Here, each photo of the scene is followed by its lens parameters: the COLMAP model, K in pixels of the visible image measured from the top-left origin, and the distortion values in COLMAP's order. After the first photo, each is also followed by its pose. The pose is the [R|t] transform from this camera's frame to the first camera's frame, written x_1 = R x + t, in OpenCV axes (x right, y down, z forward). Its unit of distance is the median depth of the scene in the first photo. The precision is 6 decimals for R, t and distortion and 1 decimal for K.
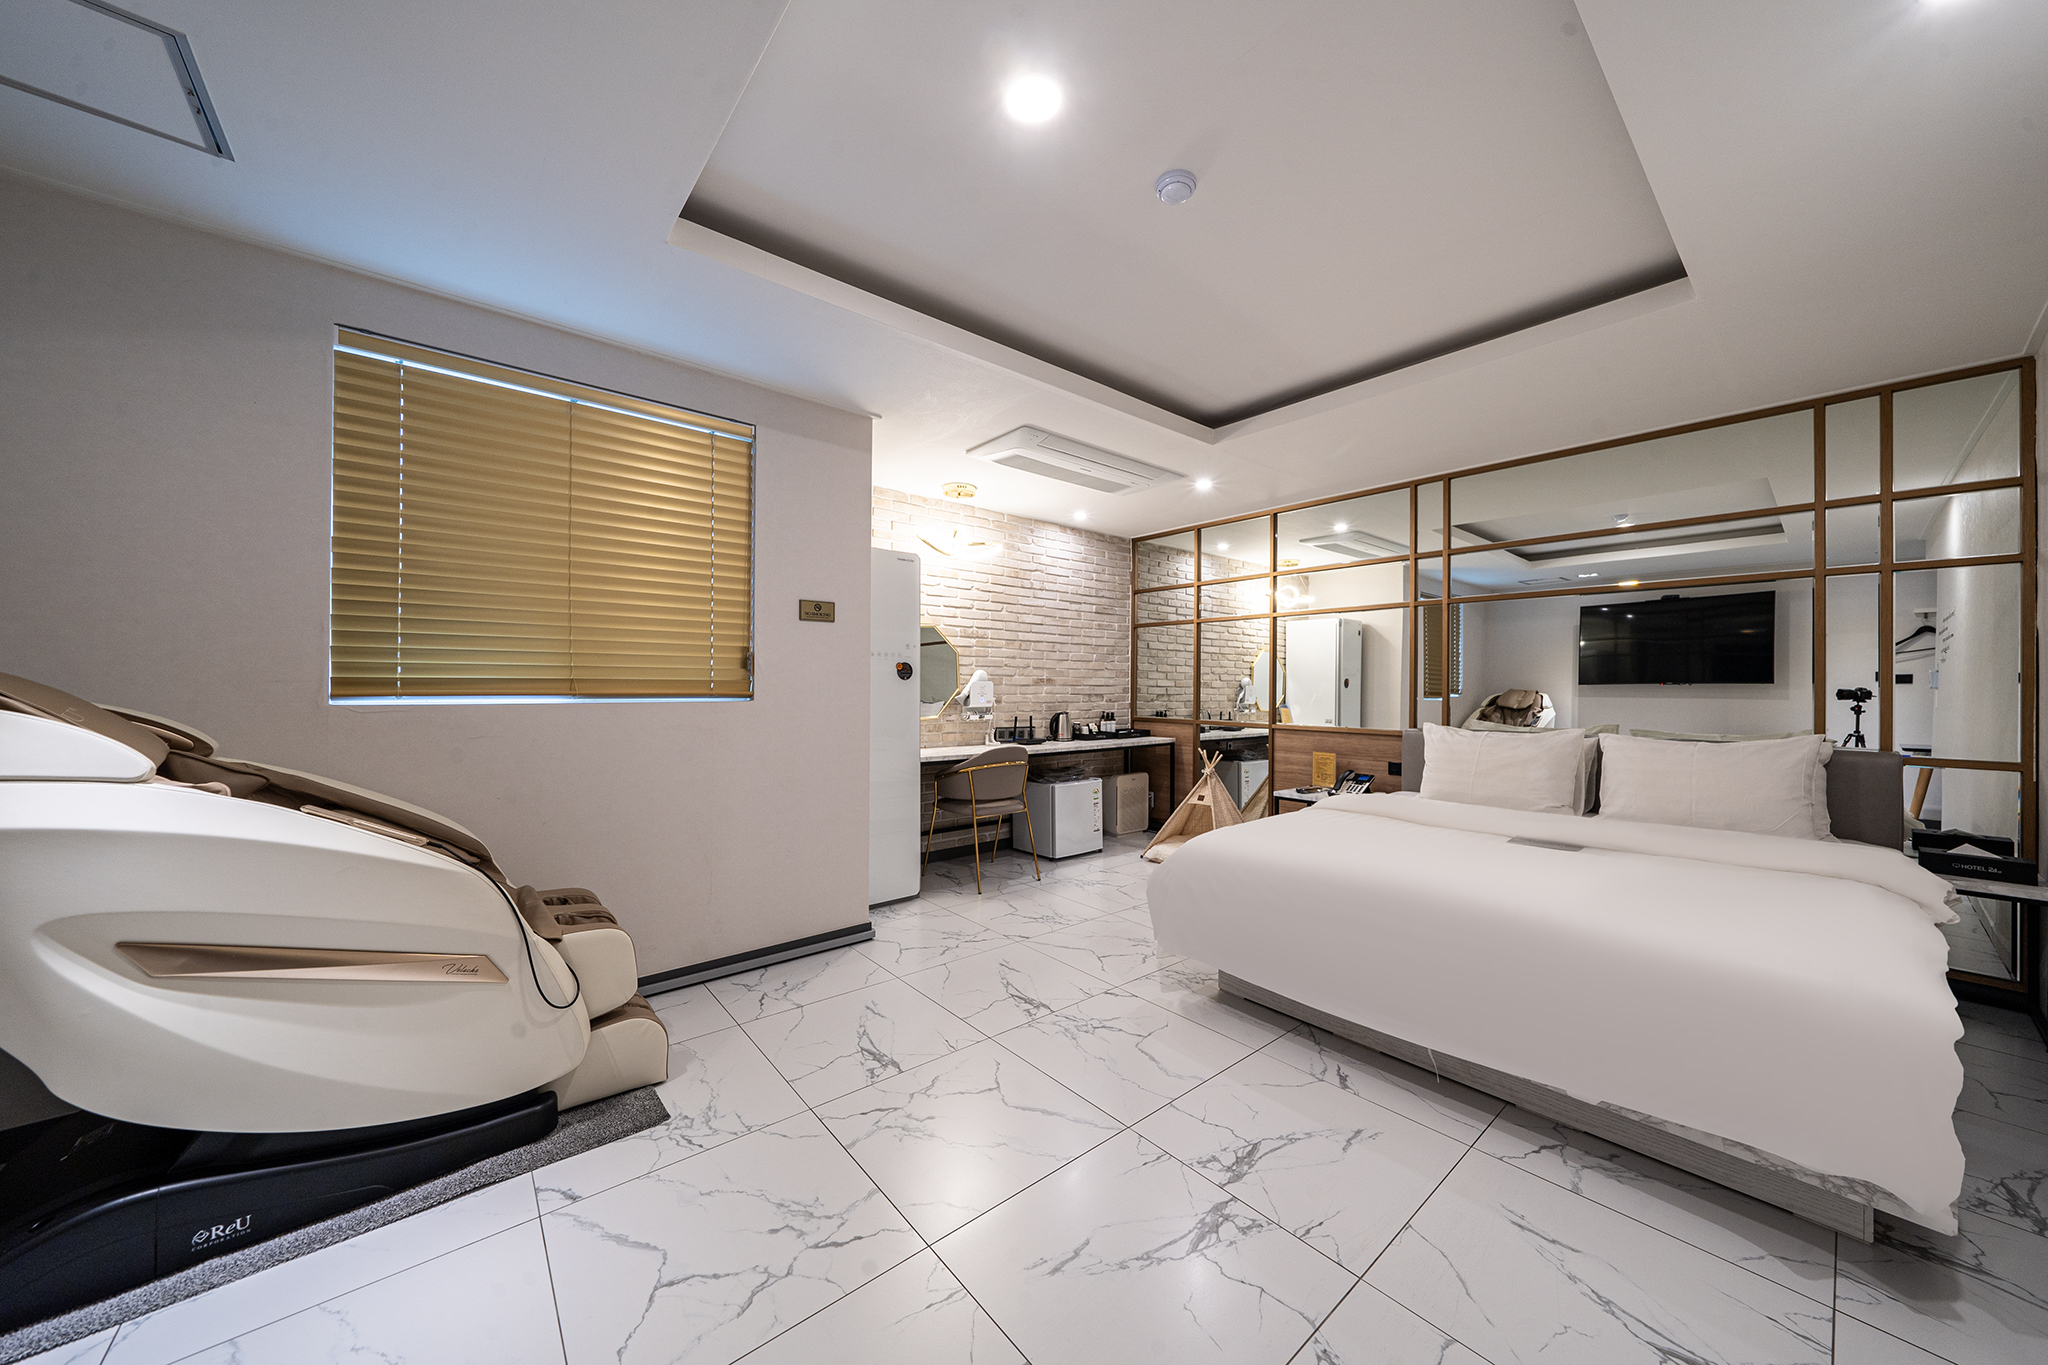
lens RADIAL K [[698.2, 0, 1051.6], [0, 698.2, 684.4], [0, 0, 1]] dist [-0.000104, 0.000022]
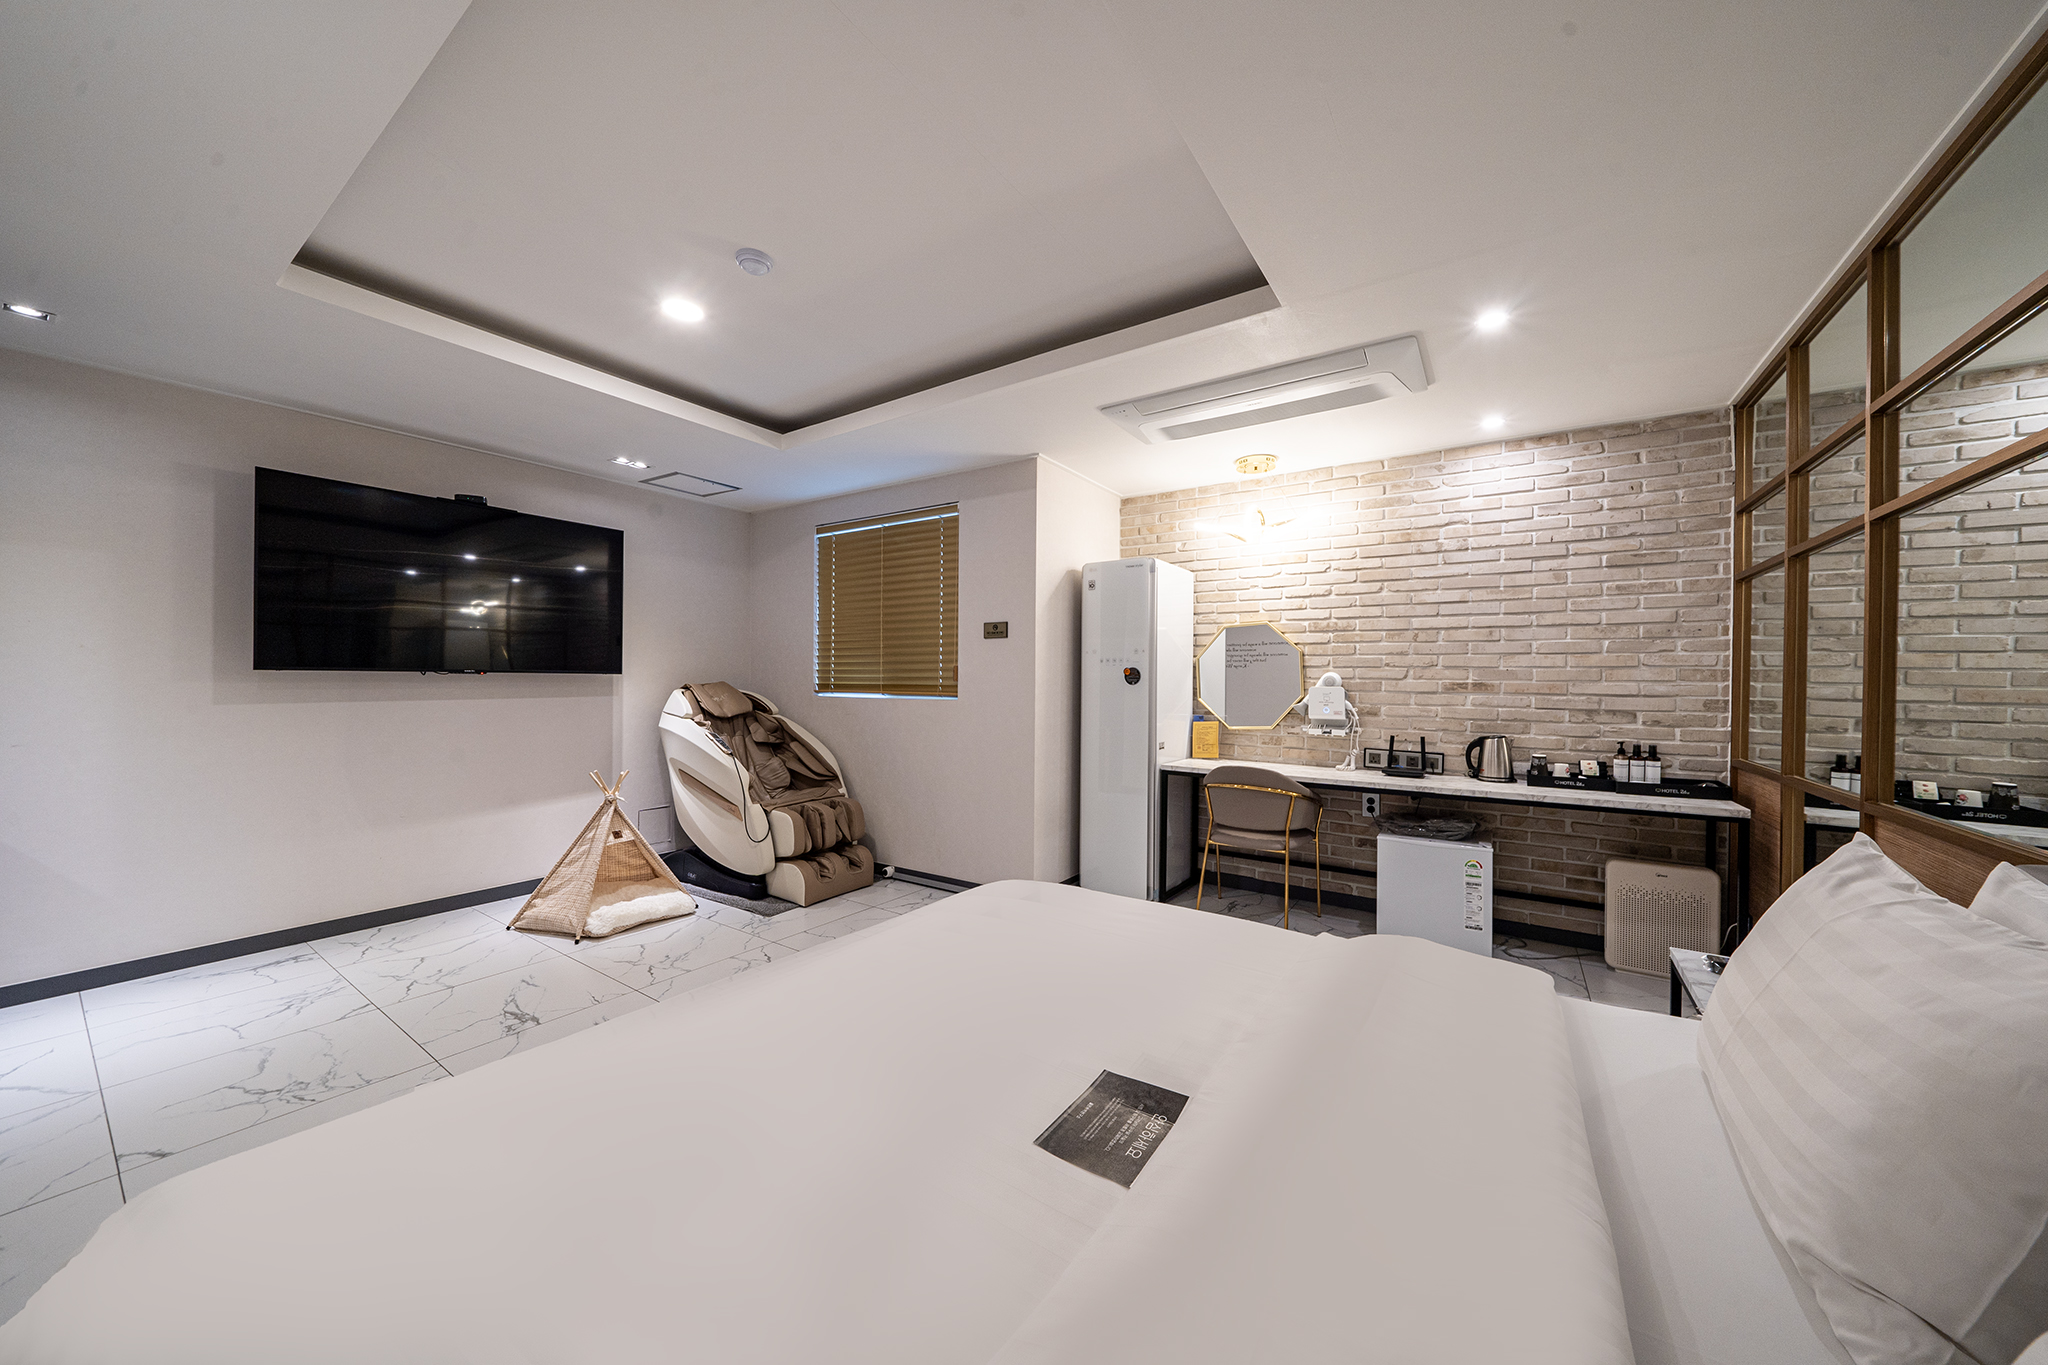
lens RADIAL K [[702.9, 0, 1024.0], [0, 702.9, 682.5], [0, 0, 1]] dist [-0.000721, -0.000001]
pose [[0.256032, 0.000964, -0.966668, 0.541737], [-0.005853, 0.999983, -0.000553, -0.006032], [0.966651, 0.005800, 0.256033, 0.433408]]
